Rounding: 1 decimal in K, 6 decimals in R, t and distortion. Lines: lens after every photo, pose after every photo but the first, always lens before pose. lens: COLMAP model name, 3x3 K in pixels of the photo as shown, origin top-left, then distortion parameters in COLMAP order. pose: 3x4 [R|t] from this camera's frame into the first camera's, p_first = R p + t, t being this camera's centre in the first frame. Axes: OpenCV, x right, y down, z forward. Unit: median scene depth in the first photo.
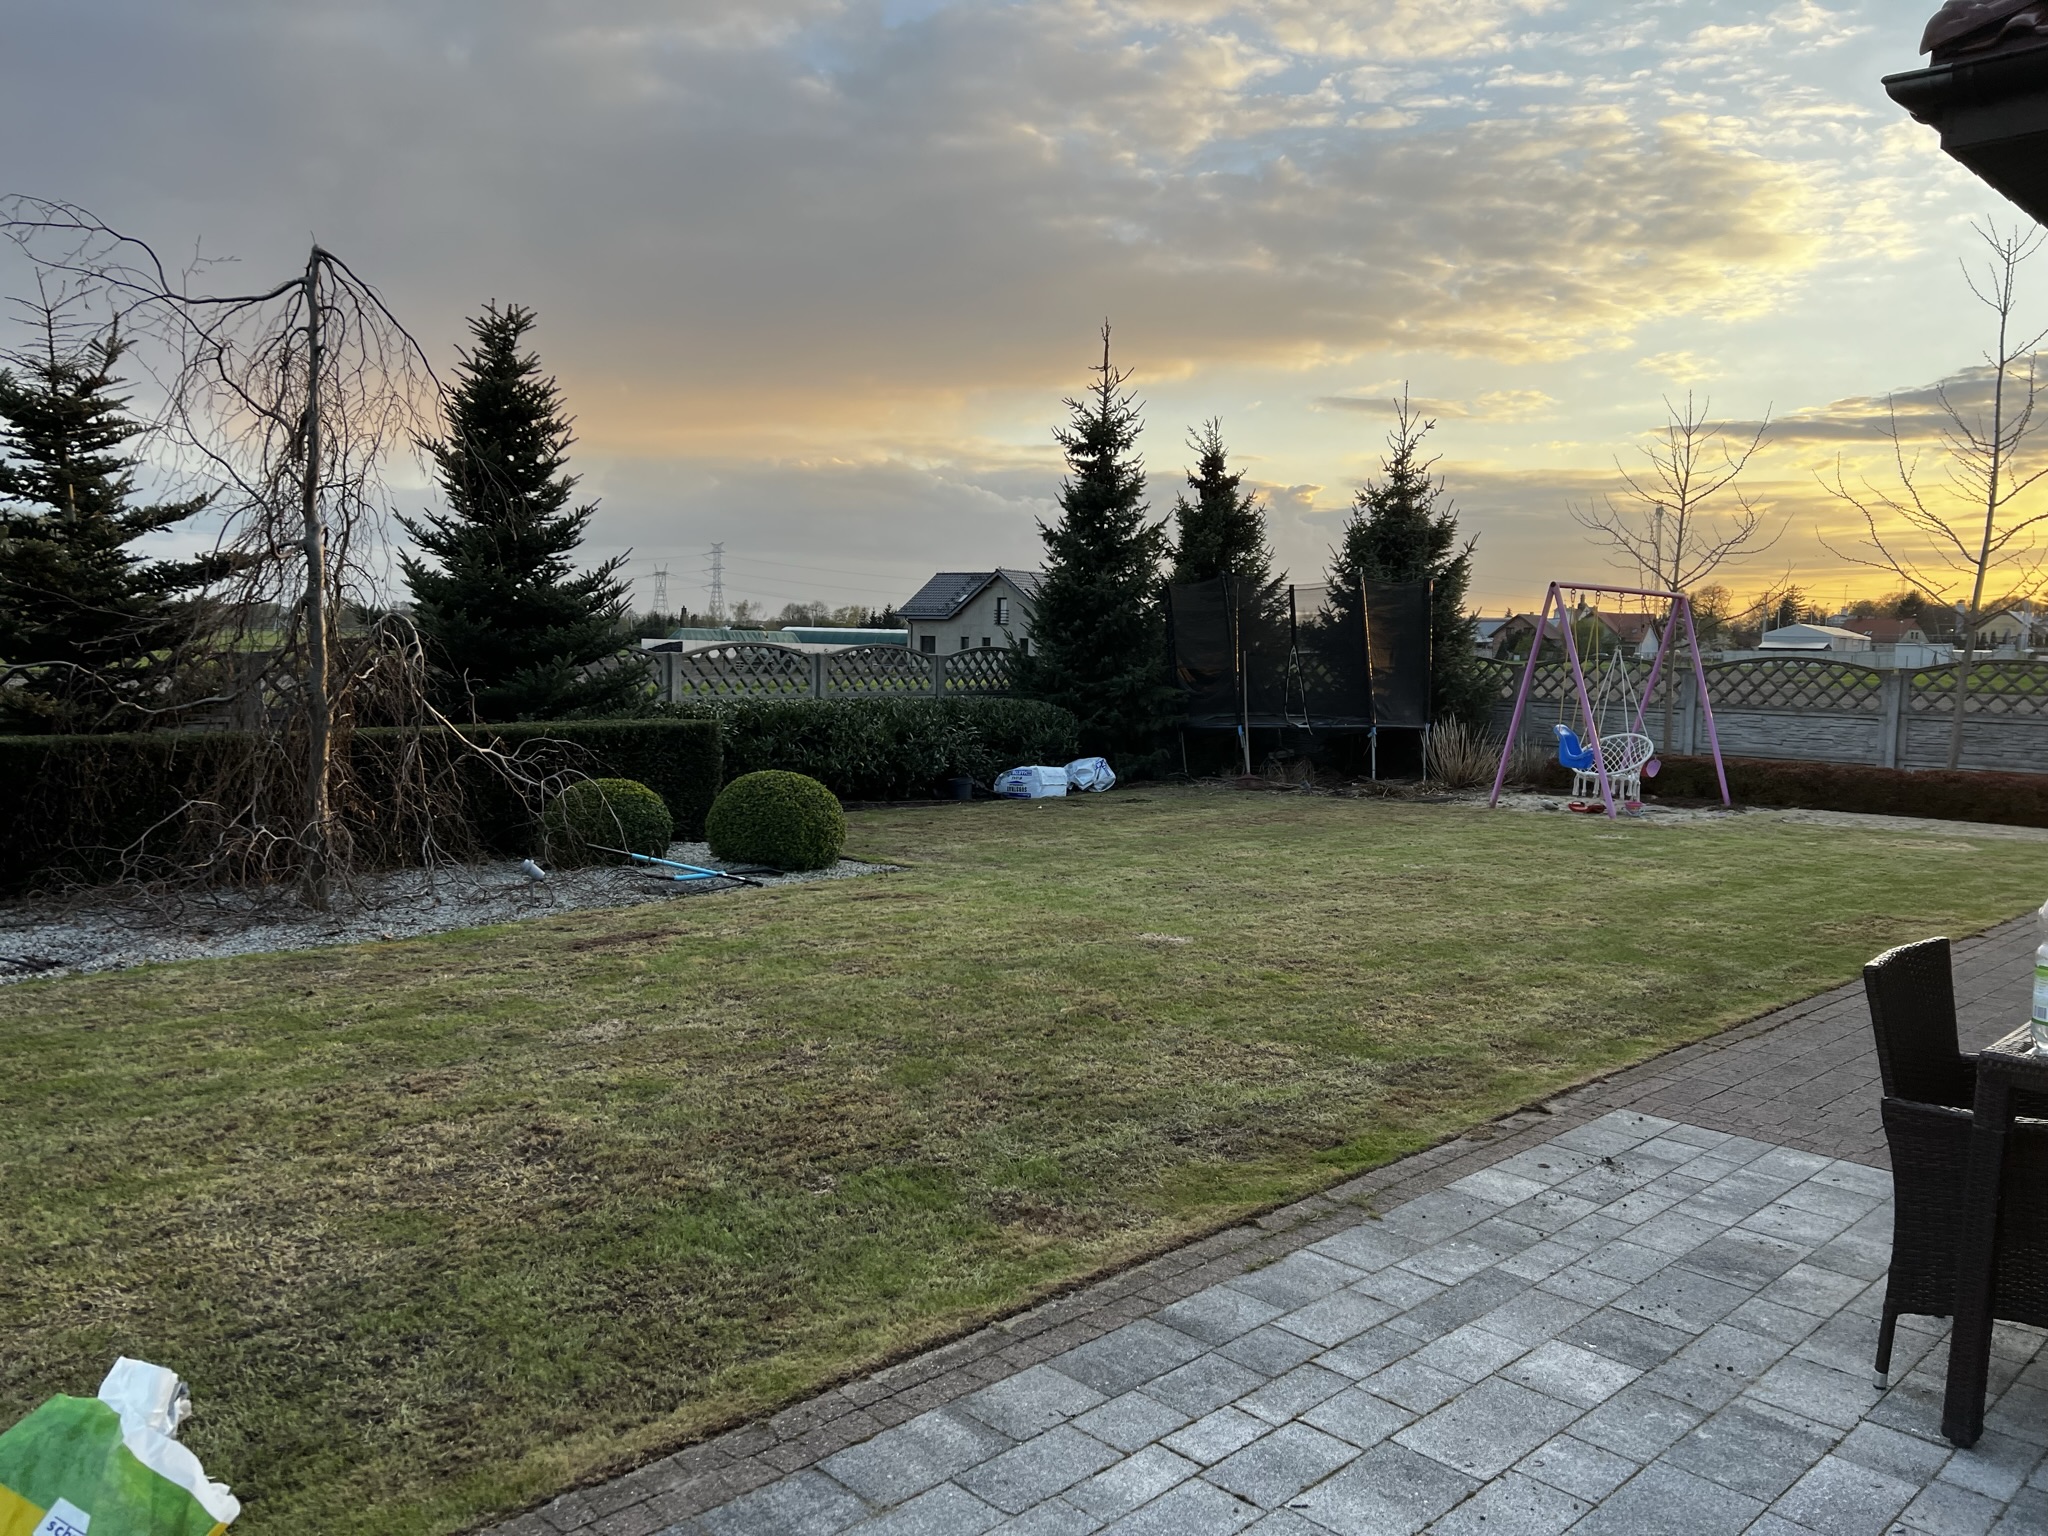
lens RADIAL K [[1545.0, 0, 1023.8], [0, 1545.0, 767.1], [0, 0, 1]] dist [0.003442, -0.026687]
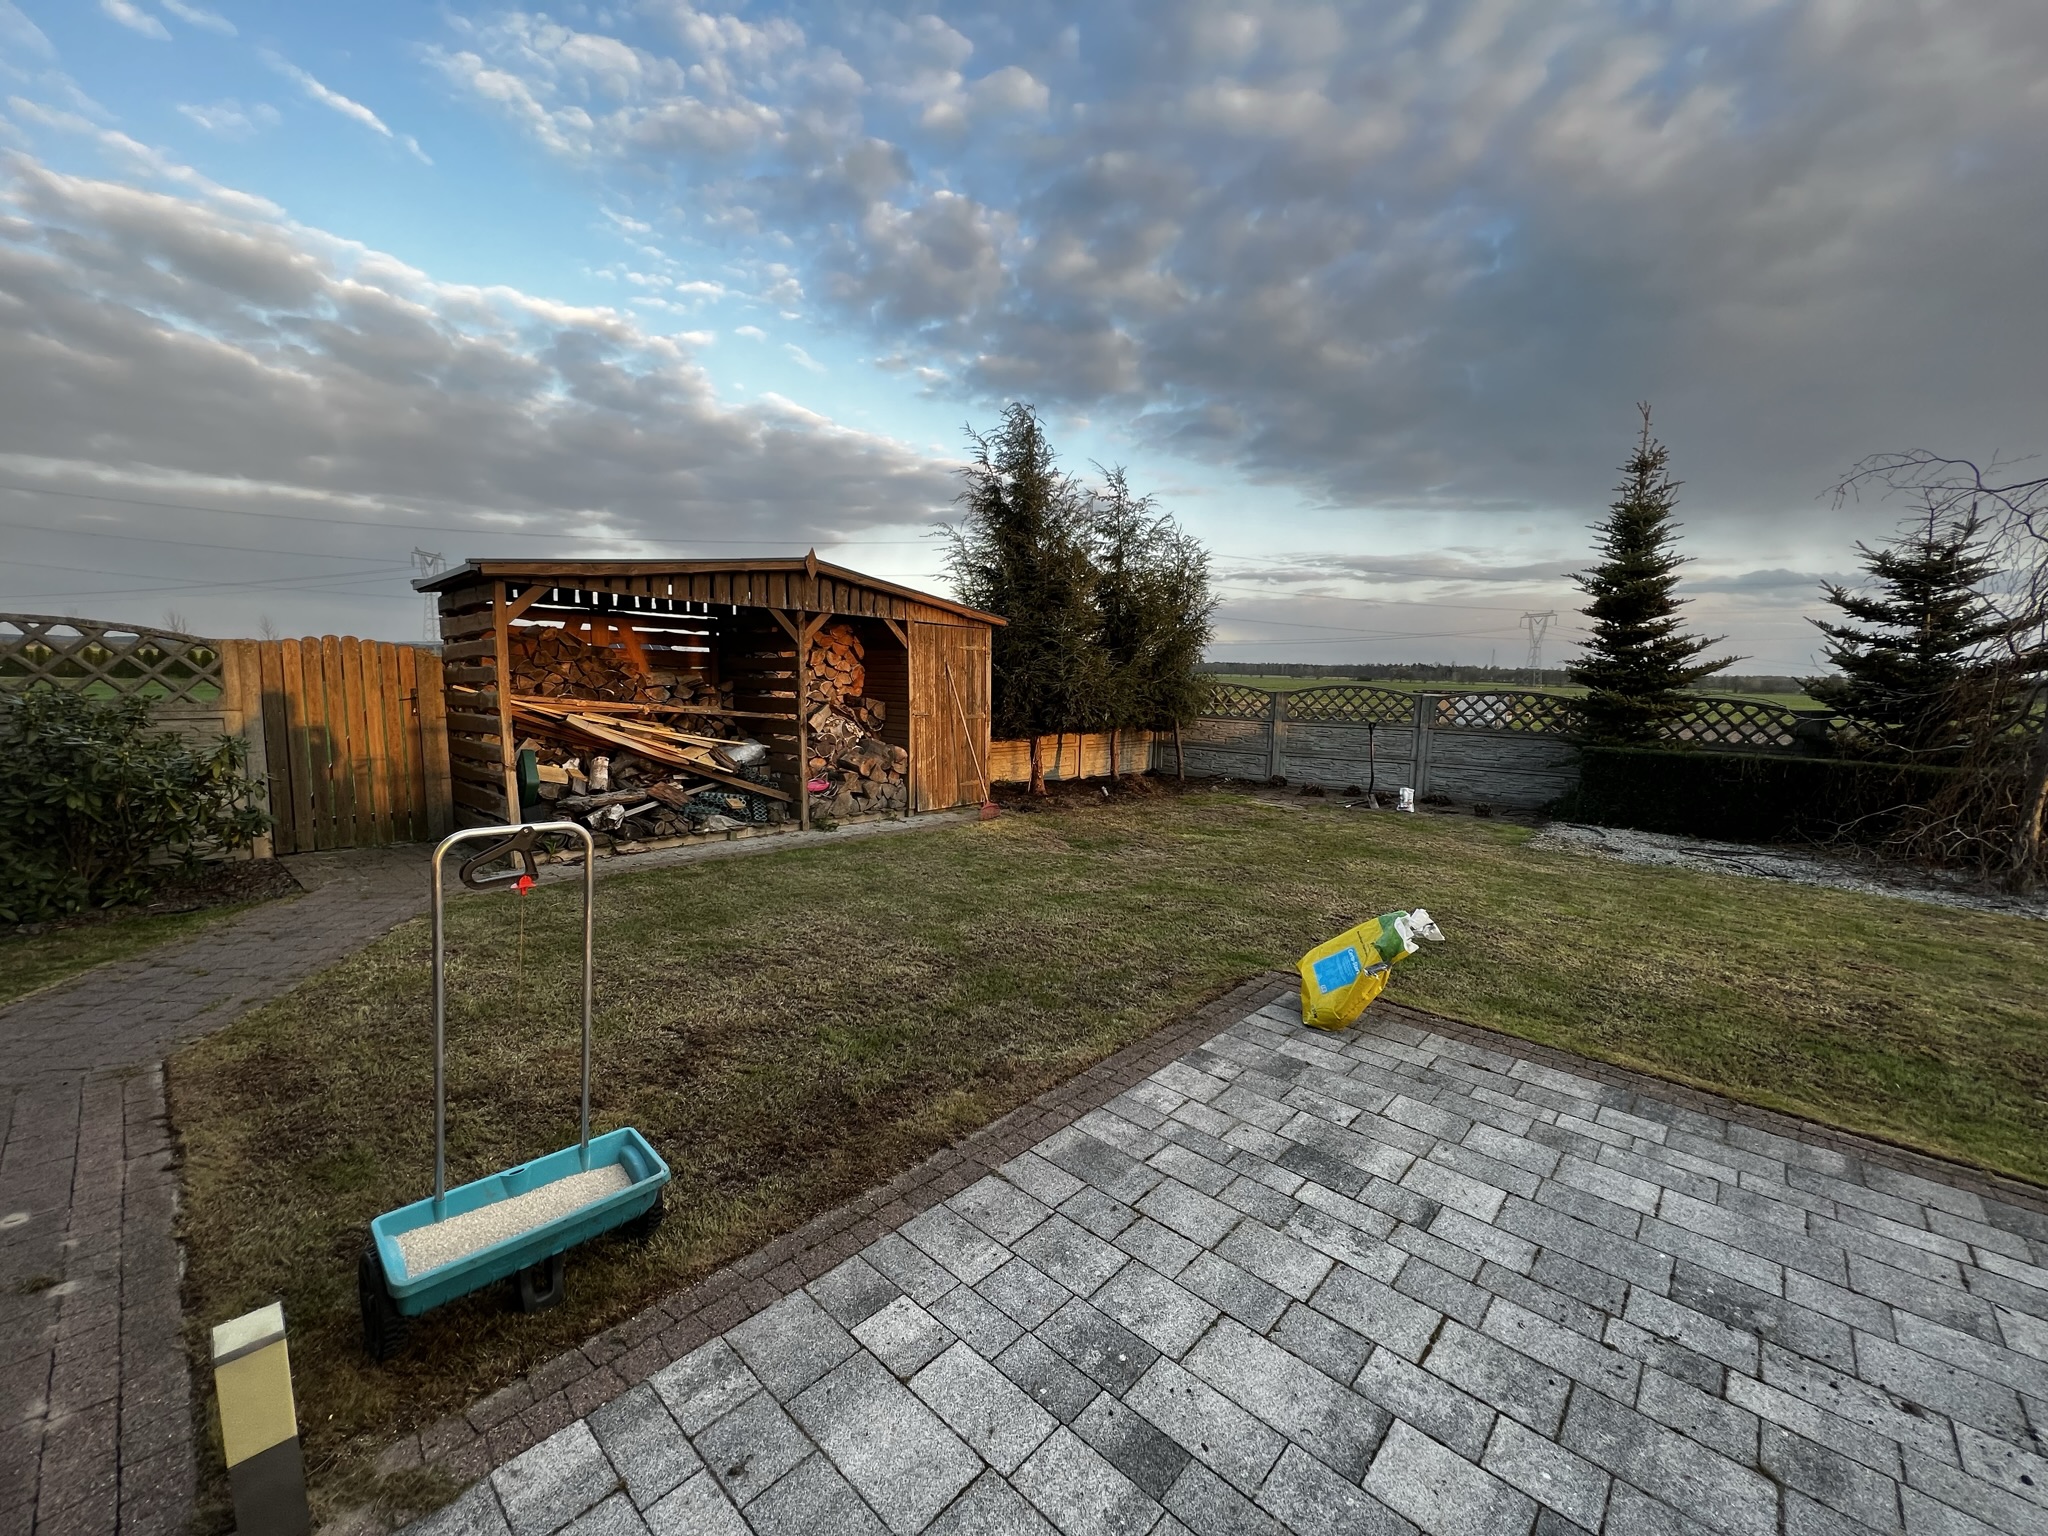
lens RADIAL K [[818.8, 0, 1024.8], [0, 818.8, 769.5], [0, 0, 1]] dist [-0.000131, -0.000010]
pose [[0.059690, 0.101099, -0.993084, 0.485002], [-0.105706, 0.989904, 0.094422, 0.001446], [0.992604, 0.099339, 0.069774, -0.006392]]
